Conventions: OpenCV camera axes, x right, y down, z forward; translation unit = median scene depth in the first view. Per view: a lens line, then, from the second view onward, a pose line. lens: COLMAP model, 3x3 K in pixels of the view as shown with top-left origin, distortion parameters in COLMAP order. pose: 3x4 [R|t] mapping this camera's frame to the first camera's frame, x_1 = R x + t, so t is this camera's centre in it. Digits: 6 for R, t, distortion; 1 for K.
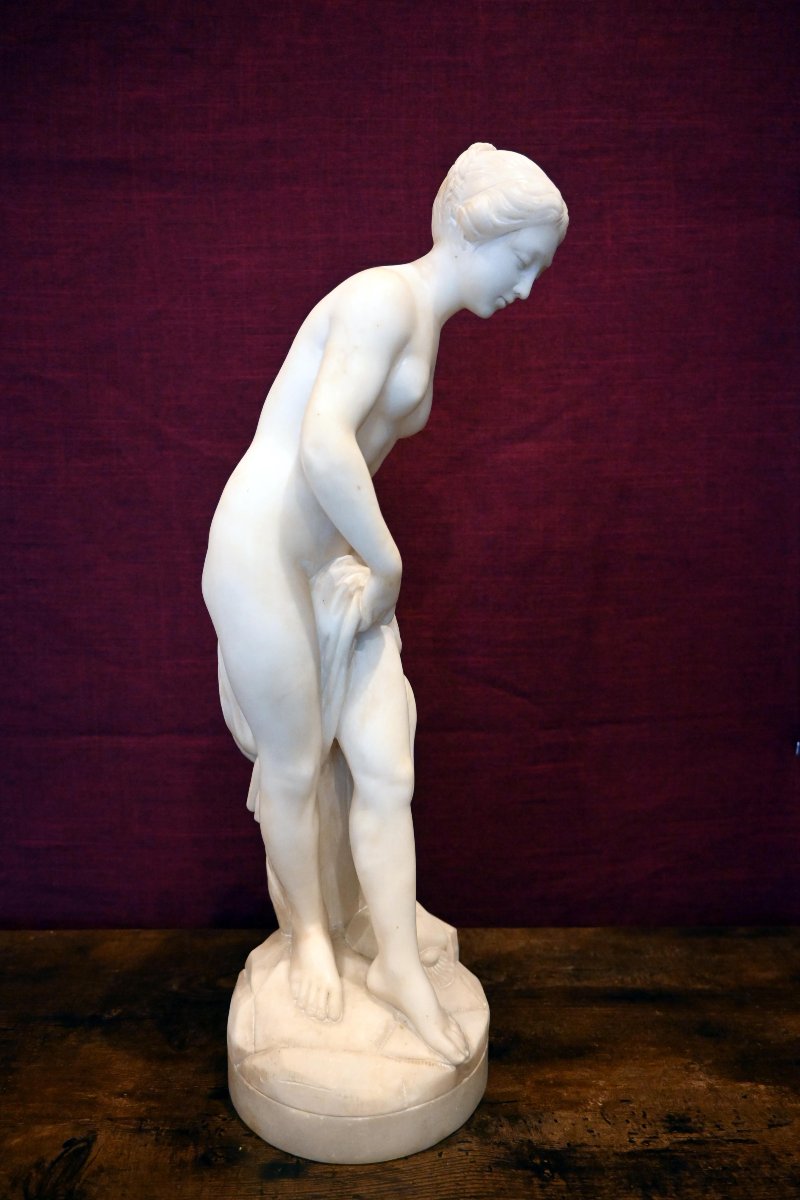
lens RADIAL K [[820.7, 0, 400.0], [0, 820.7, 600.0], [0, 0, 1]] dist [0.004420, -0.005980]
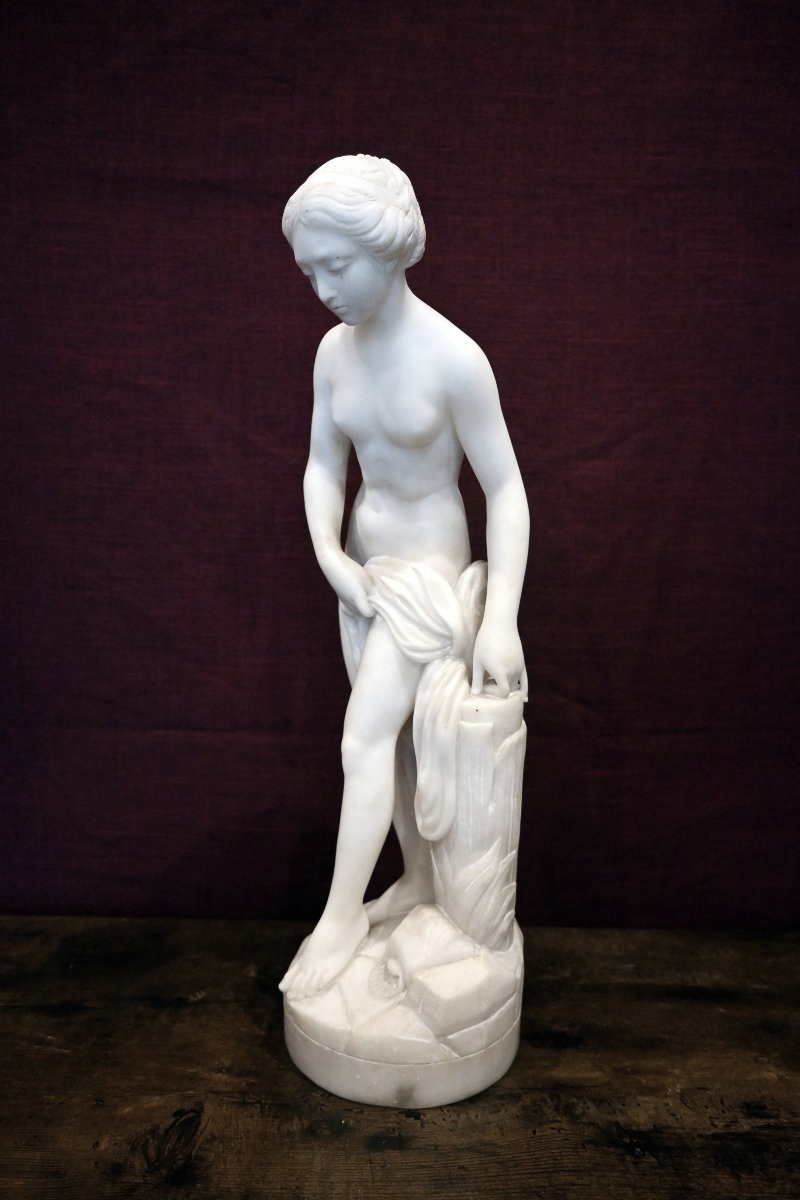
lens RADIAL K [[820.7, 0, 400.0], [0, 820.7, 600.0], [0, 0, 1]] dist [0.004420, -0.005980]
pose [[0.999513, 0.030190, 0.007859, -0.128798], [-0.030047, 0.999390, -0.017787, 0.015345], [-0.008391, 0.017542, 0.999811, -0.052883]]
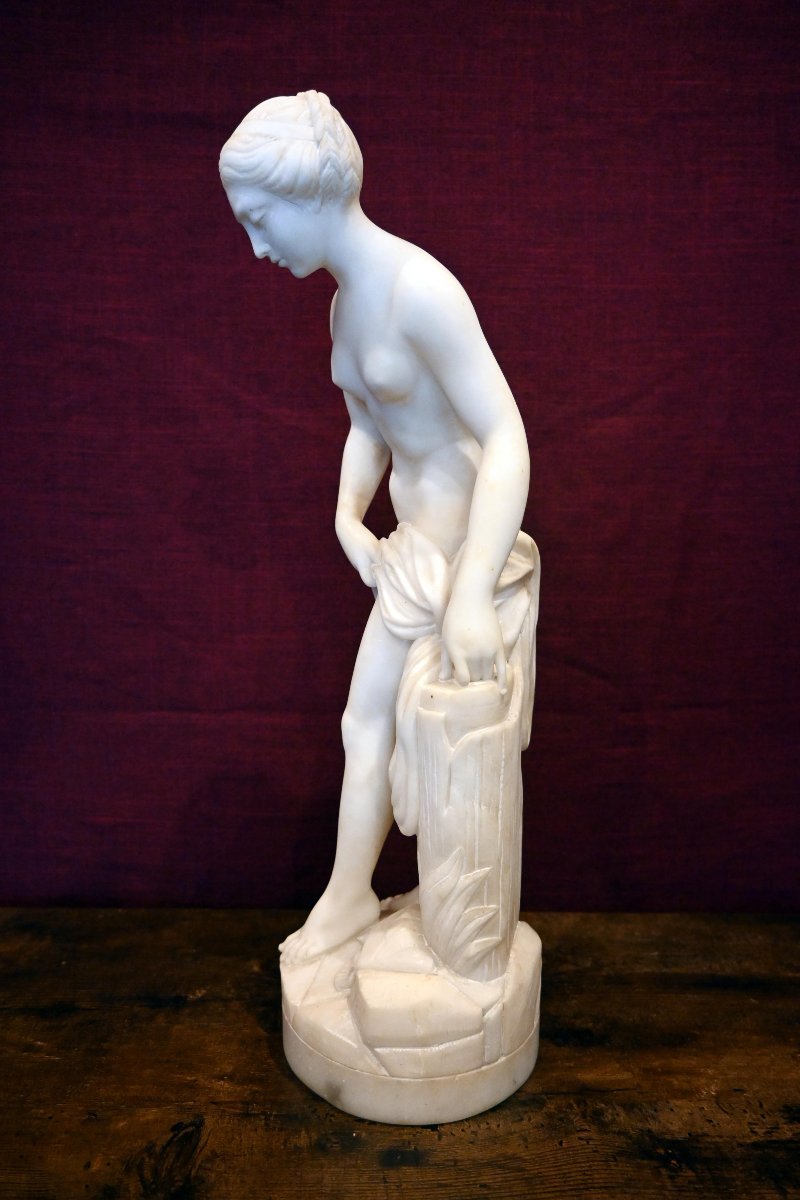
lens RADIAL K [[820.7, 0, 400.0], [0, 820.7, 600.0], [0, 0, 1]] dist [0.004420, -0.005980]
pose [[0.999843, 0.016210, 0.007199, -0.135236], [-0.016347, 0.999678, 0.019429, 0.012801], [-0.006882, -0.019544, 0.999785, 0.033733]]
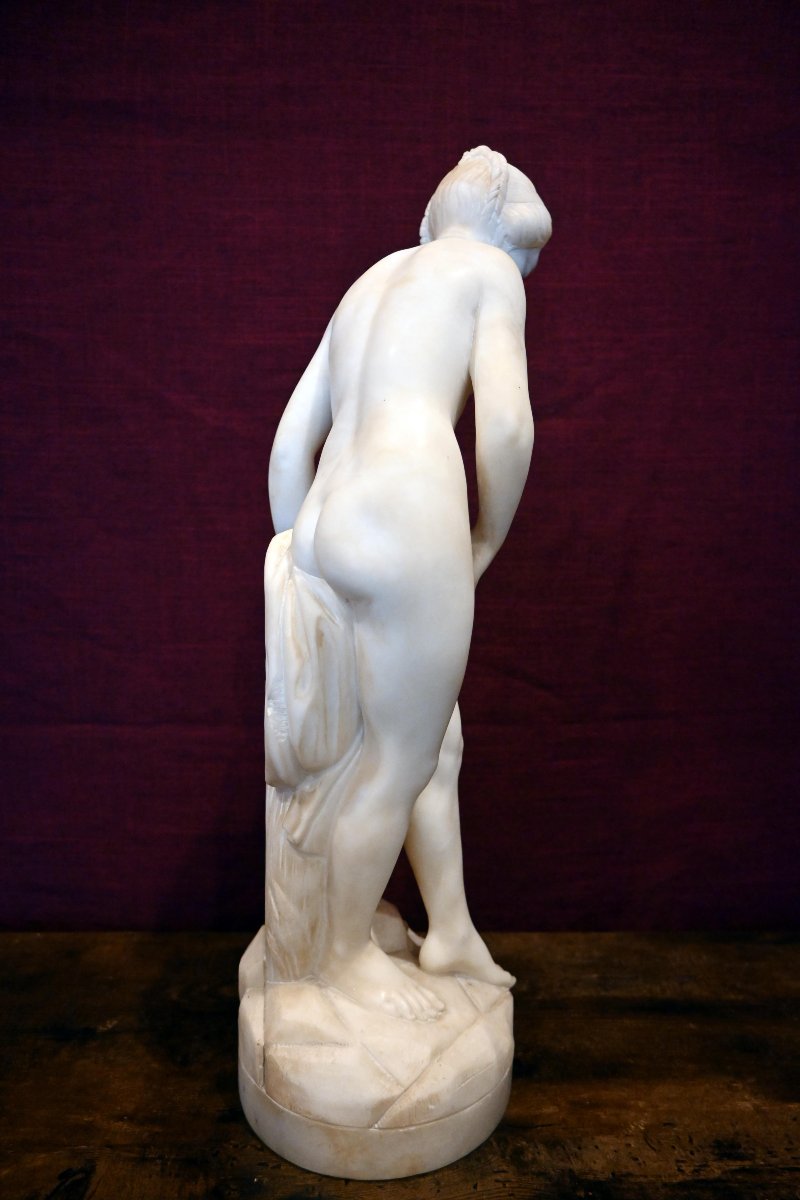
lens RADIAL K [[820.7, 0, 400.0], [0, 820.7, 600.0], [0, 0, 1]] dist [0.004420, -0.005980]
pose [[0.999484, 0.016167, 0.027769, -0.060243], [-0.016432, 0.999821, 0.009338, 0.012465], [-0.027613, -0.009789, 0.999571, 0.079763]]
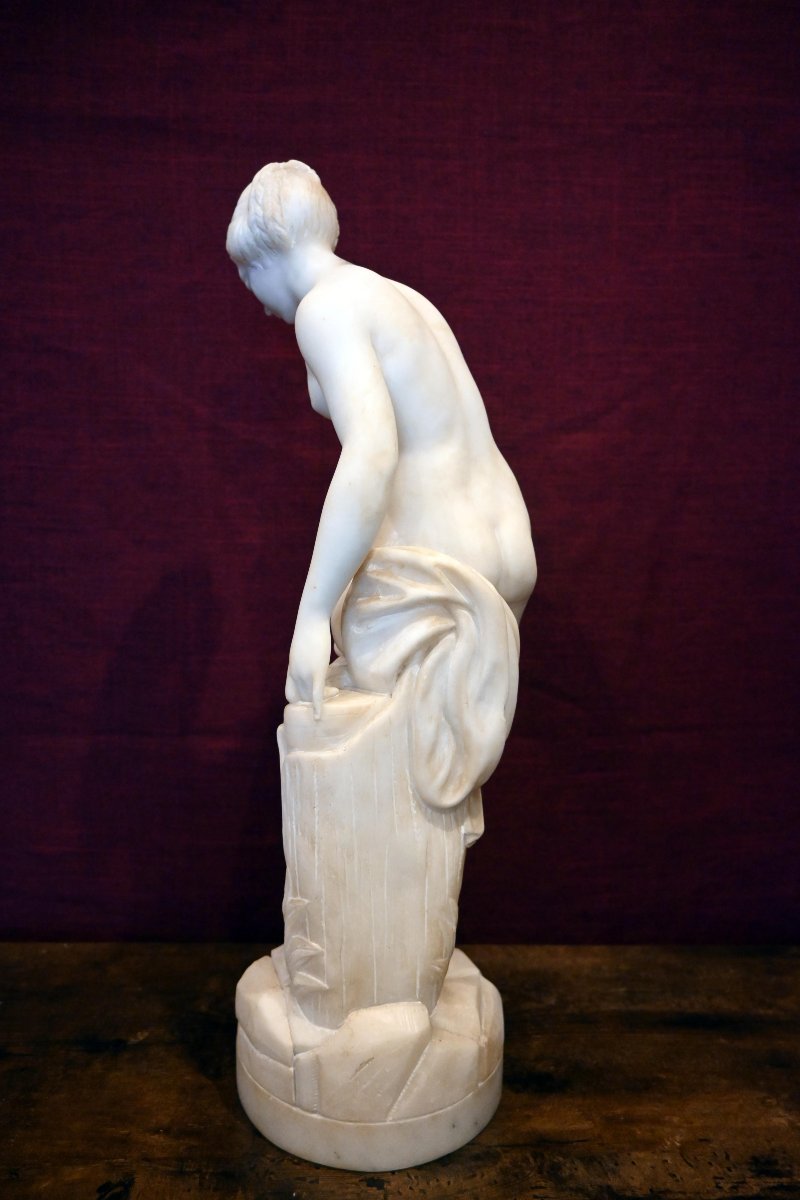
lens RADIAL K [[820.7, 0, 400.0], [0, 820.7, 600.0], [0, 0, 1]] dist [0.004420, -0.005980]
pose [[0.999531, 0.019511, 0.023585, -0.095848], [-0.019530, 0.999809, 0.000586, 0.005541], [-0.023569, -0.001046, 0.999722, 0.075903]]
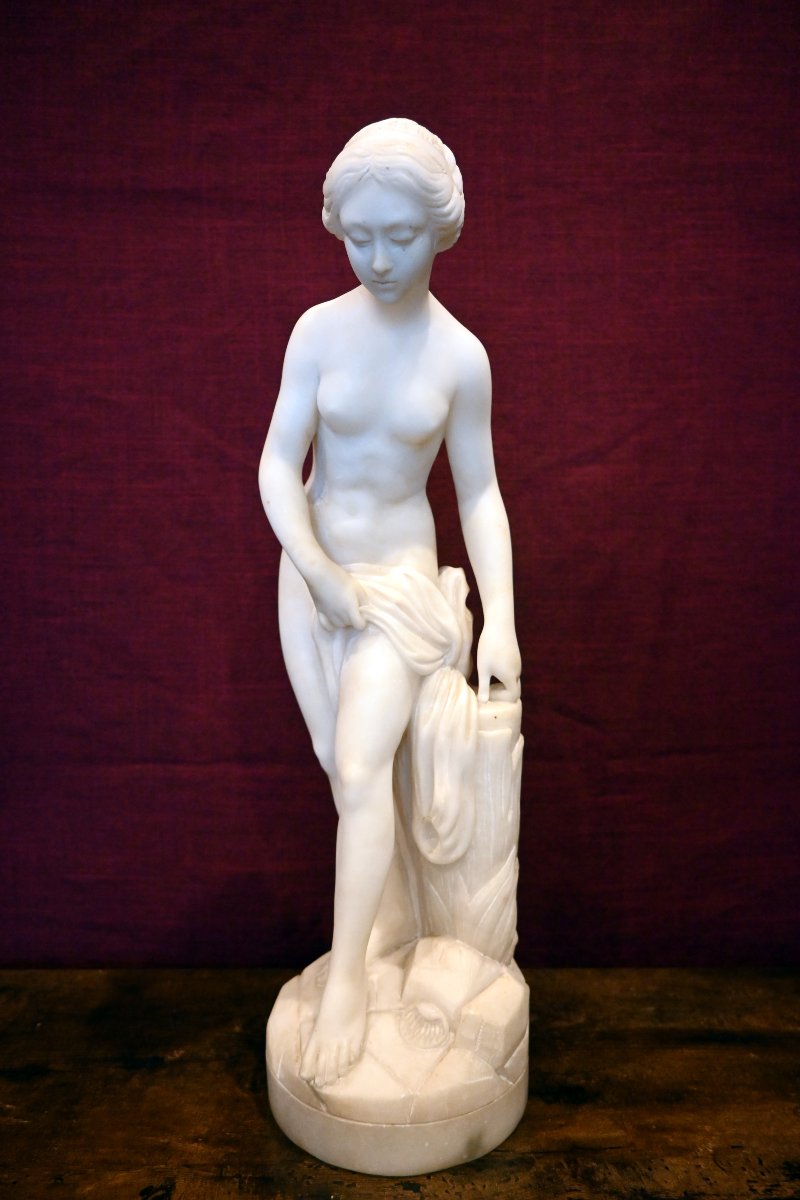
lens RADIAL K [[820.7, 0, 400.0], [0, 820.7, 600.0], [0, 0, 1]] dist [0.004420, -0.005980]
pose [[0.999991, 0.003267, 0.002610, -0.105232], [-0.003080, 0.997630, -0.068745, 0.051133], [-0.002829, 0.068736, 0.997631, 0.025495]]
